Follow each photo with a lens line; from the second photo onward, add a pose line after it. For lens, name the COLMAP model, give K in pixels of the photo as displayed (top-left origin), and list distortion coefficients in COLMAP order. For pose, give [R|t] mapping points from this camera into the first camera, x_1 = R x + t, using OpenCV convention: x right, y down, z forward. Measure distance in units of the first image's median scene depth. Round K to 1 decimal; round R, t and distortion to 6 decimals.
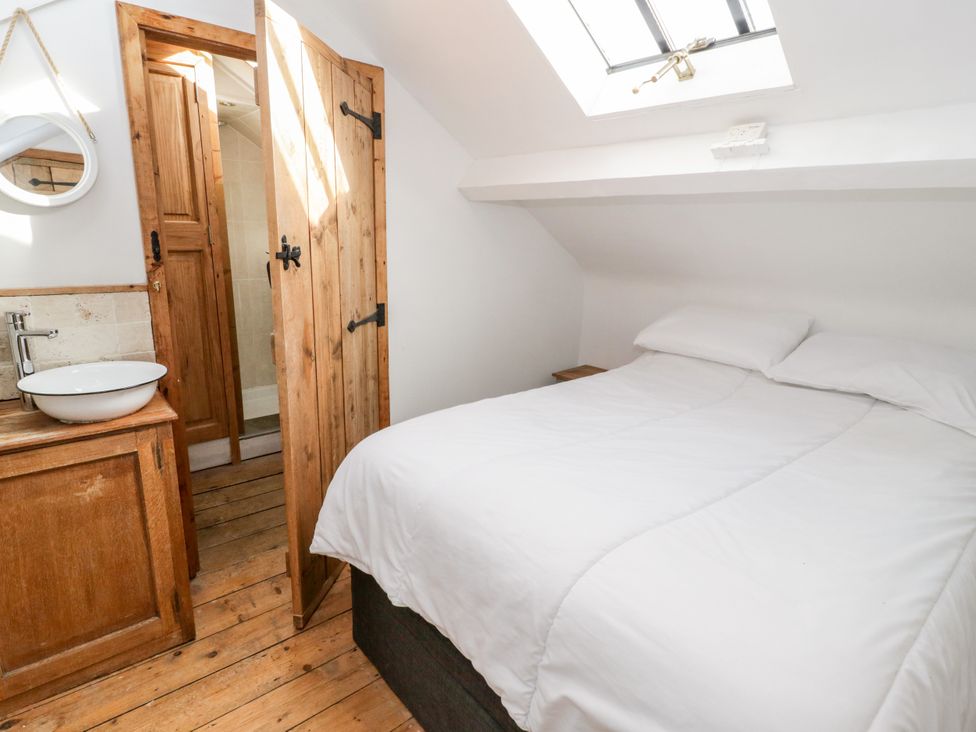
lens RADIAL K [[527.7, 0, 492.6], [0, 527.7, 355.5], [0, 0, 1]] dist [-0.001201, -0.012139]
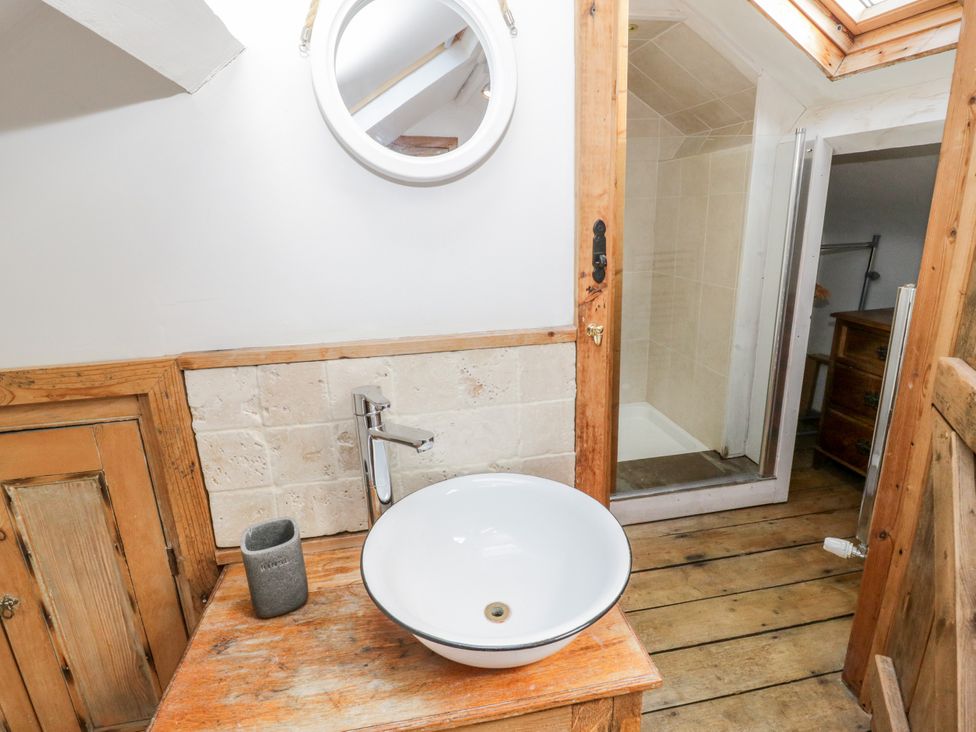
lens RADIAL K [[527.7, 0, 492.6], [0, 527.7, 355.5], [0, 0, 1]] dist [-0.001201, -0.012139]
pose [[0.855507, 0.074484, -0.512407, -0.469563], [-0.052174, 0.996963, 0.057811, -0.135923], [0.515157, -0.022723, 0.856795, 0.532949]]
